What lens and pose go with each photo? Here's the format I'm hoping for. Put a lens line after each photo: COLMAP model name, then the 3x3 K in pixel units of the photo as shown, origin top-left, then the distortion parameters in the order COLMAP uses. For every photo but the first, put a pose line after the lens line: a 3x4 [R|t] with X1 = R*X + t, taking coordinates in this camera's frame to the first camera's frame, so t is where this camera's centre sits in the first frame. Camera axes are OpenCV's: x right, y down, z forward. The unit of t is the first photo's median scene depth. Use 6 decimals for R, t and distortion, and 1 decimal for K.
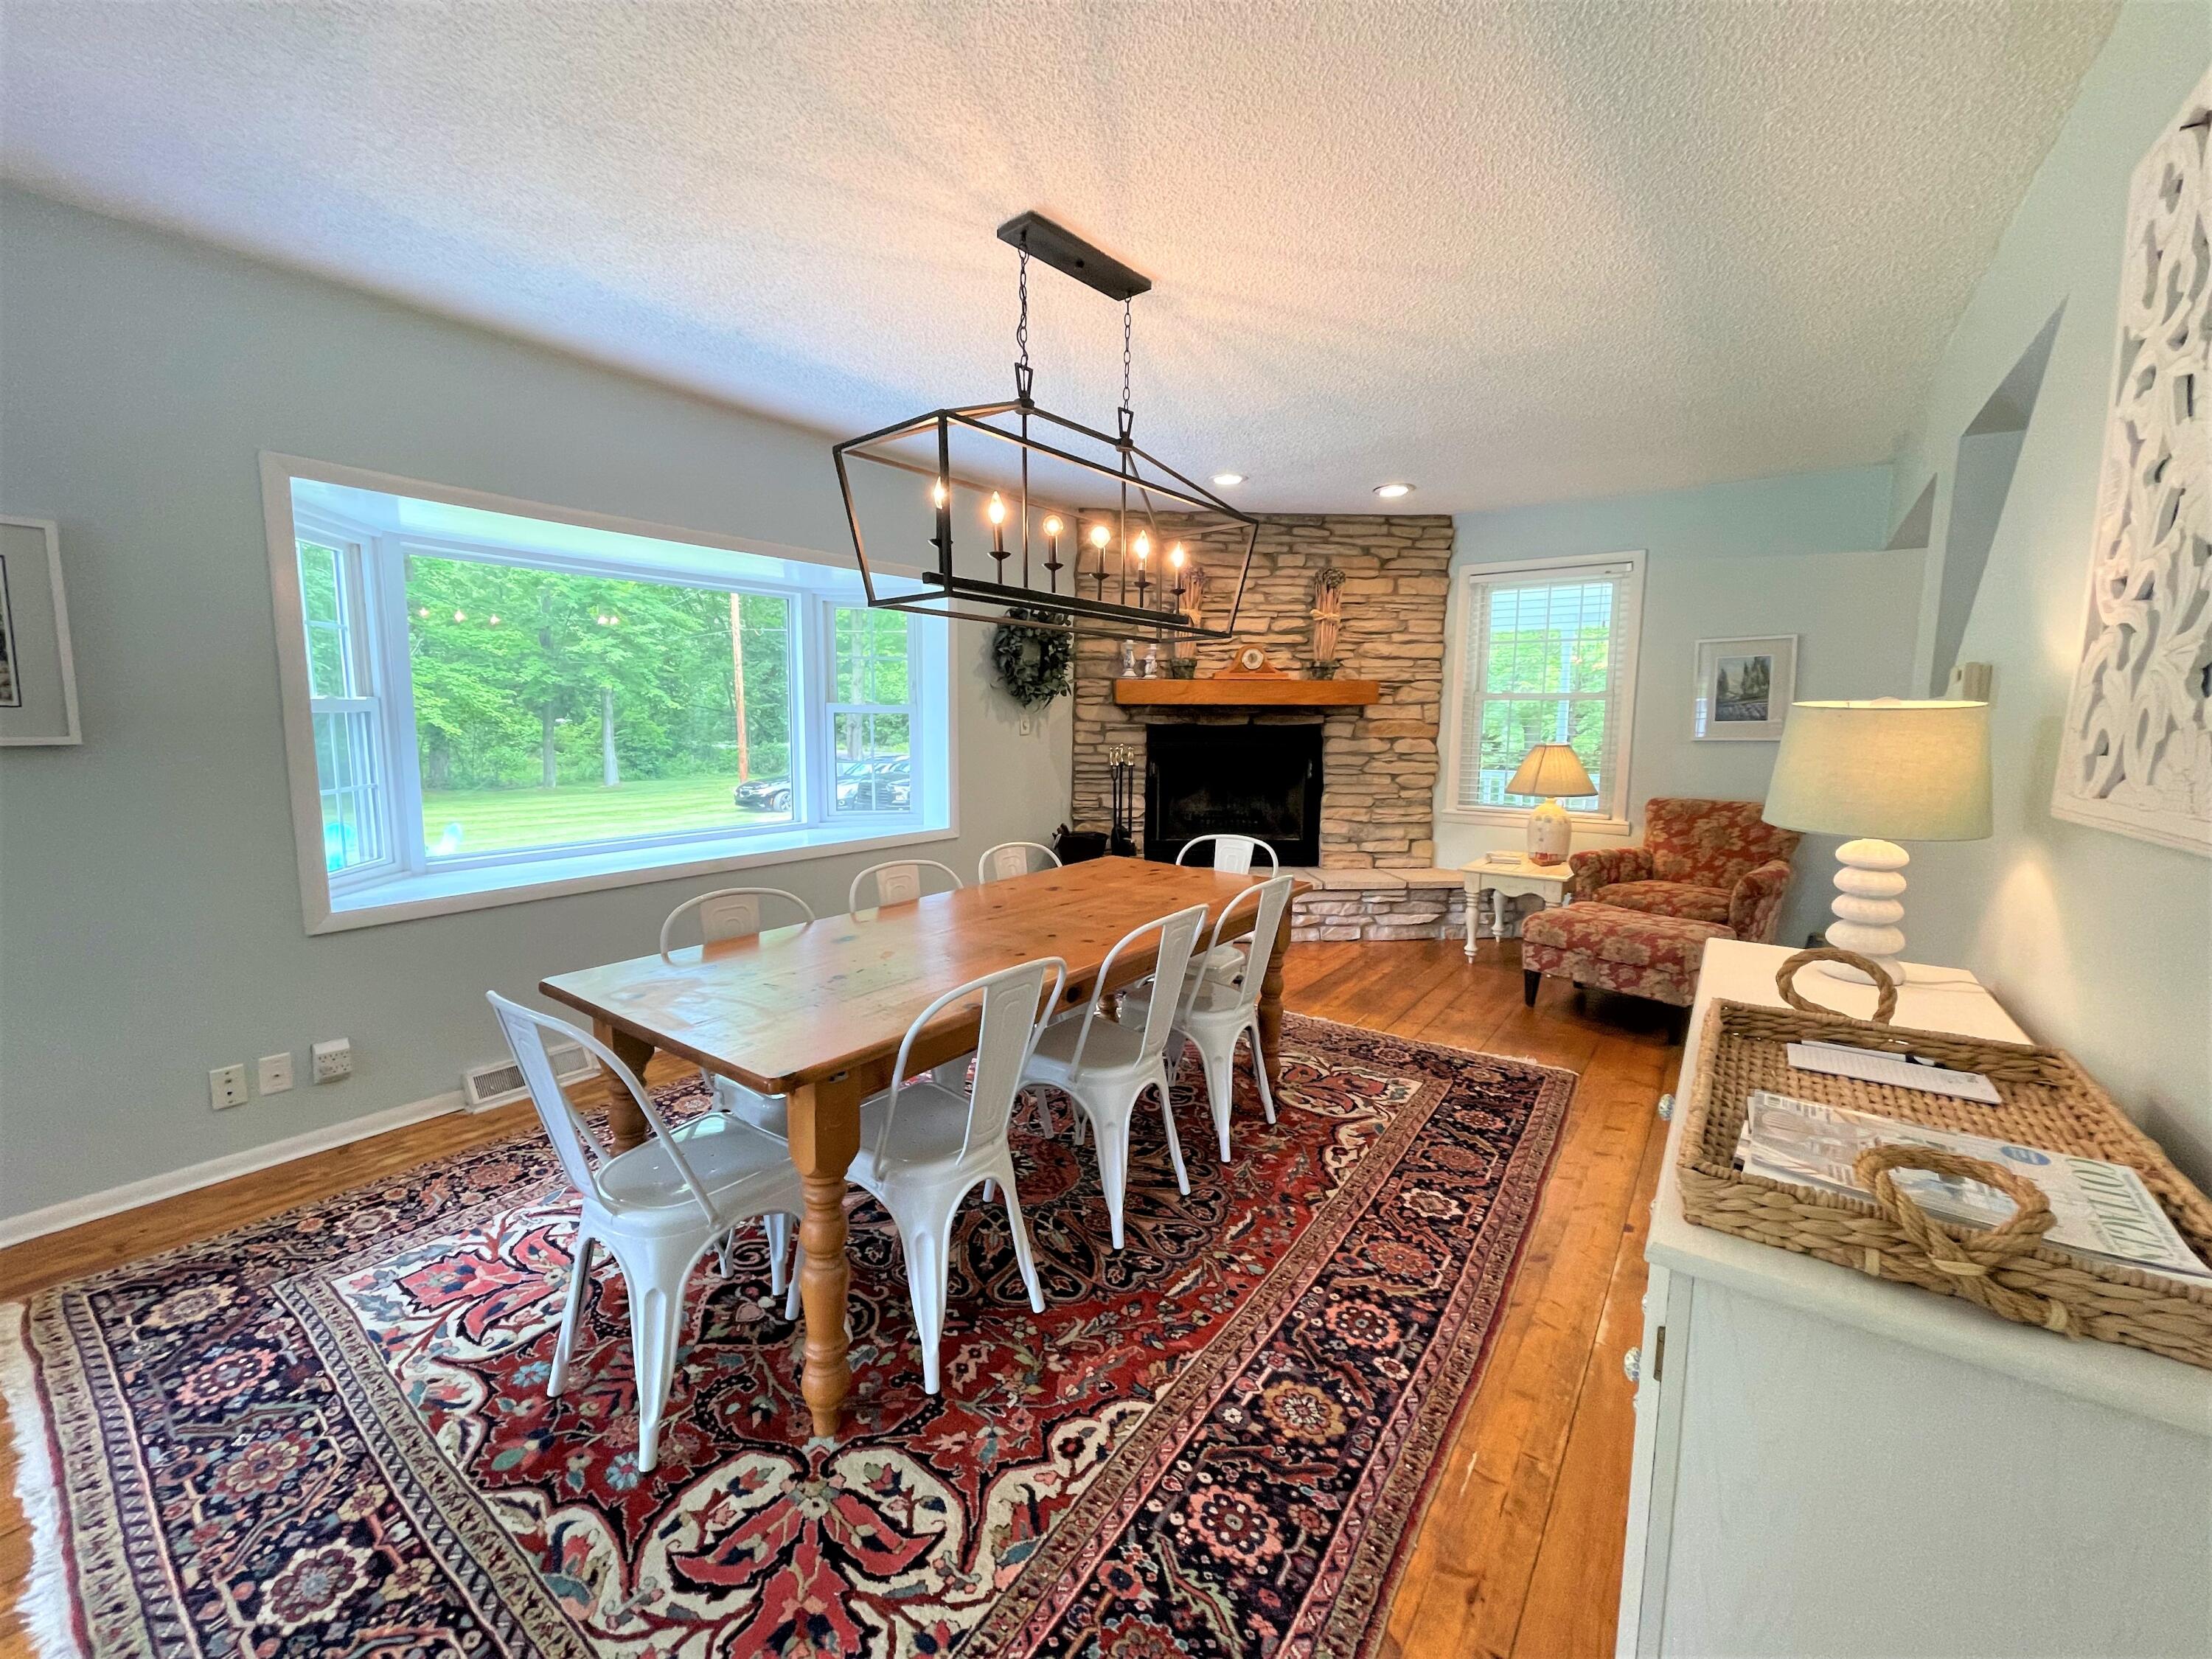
lens RADIAL K [[891.6, 0, 1108.2], [0, 891.6, 822.5], [0, 0, 1]] dist [0.001287, 0.000036]
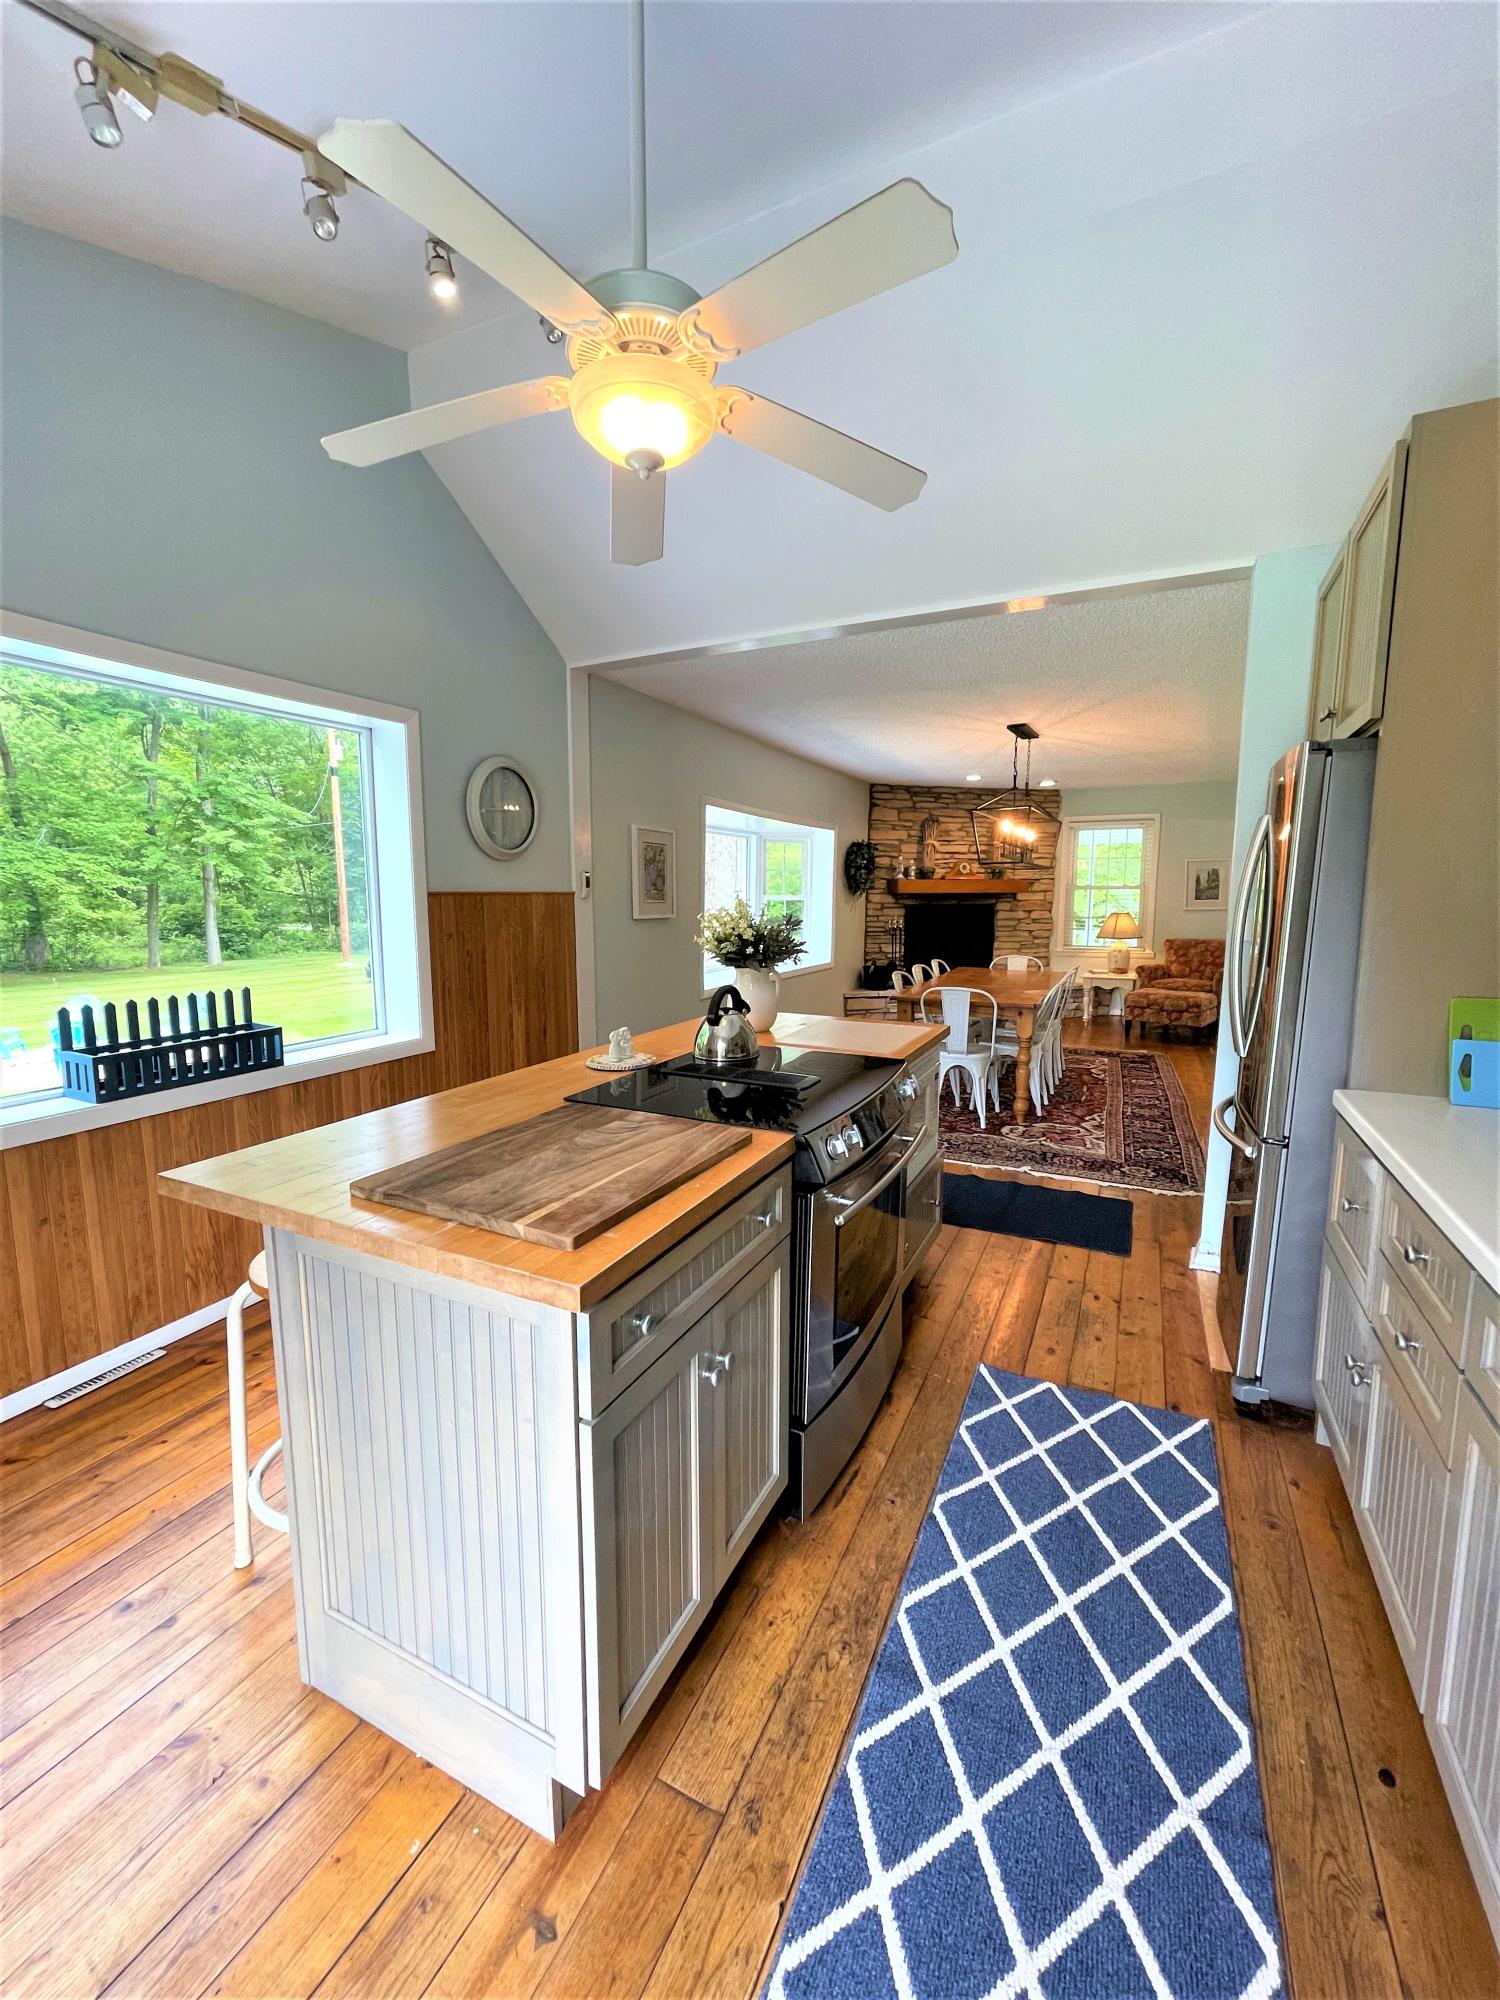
lens RADIAL K [[806.1, 0, 754.8], [0, 806.1, 1000.4], [0, 0, 1]] dist [0.001287, 0.000036]
pose [[0.982568, -0.032350, 0.183068, -0.557134], [0.030231, 0.999440, 0.014354, 0.049961], [-0.183430, -0.008570, 0.982995, -0.534427]]
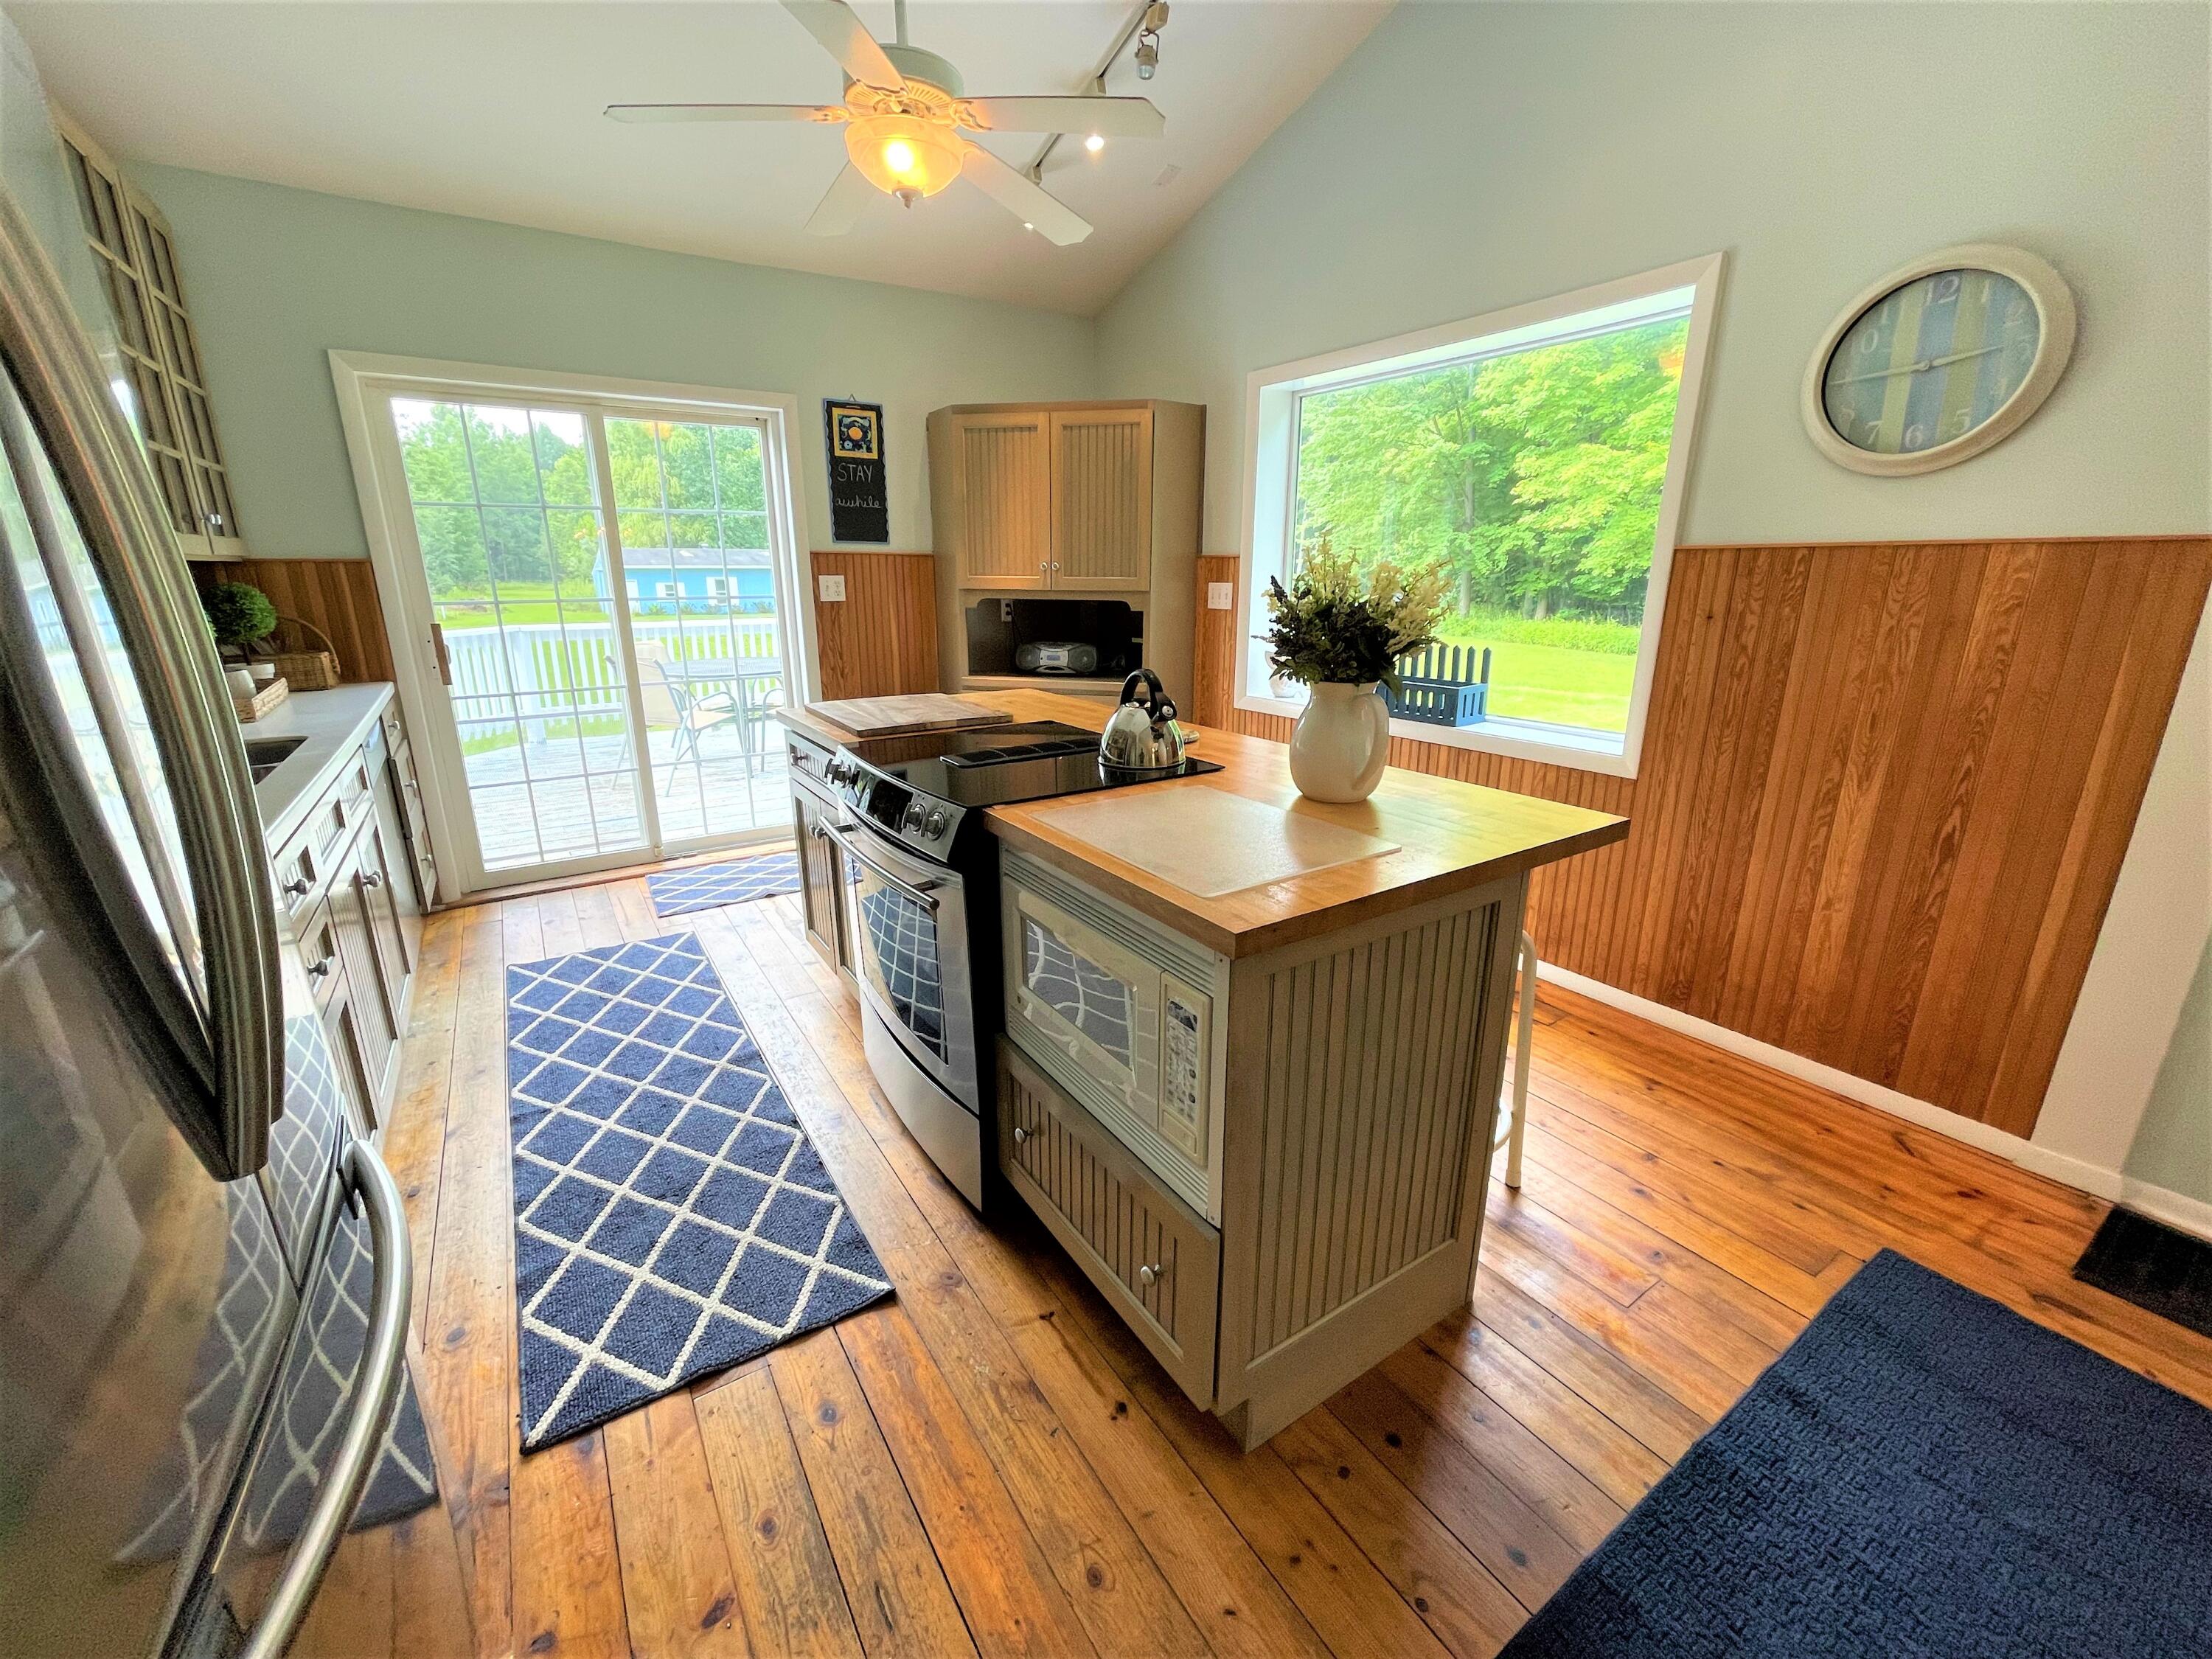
lens RADIAL K [[891.6, 0, 1112.0], [0, 891.6, 814.3], [0, 0, 1]] dist [0.001287, 0.000036]
pose [[-0.336785, 0.247326, -0.908518, 4.310274], [-0.114013, 0.947074, 0.300086, -0.600042], [0.934653, 0.204647, -0.290762, 5.788576]]
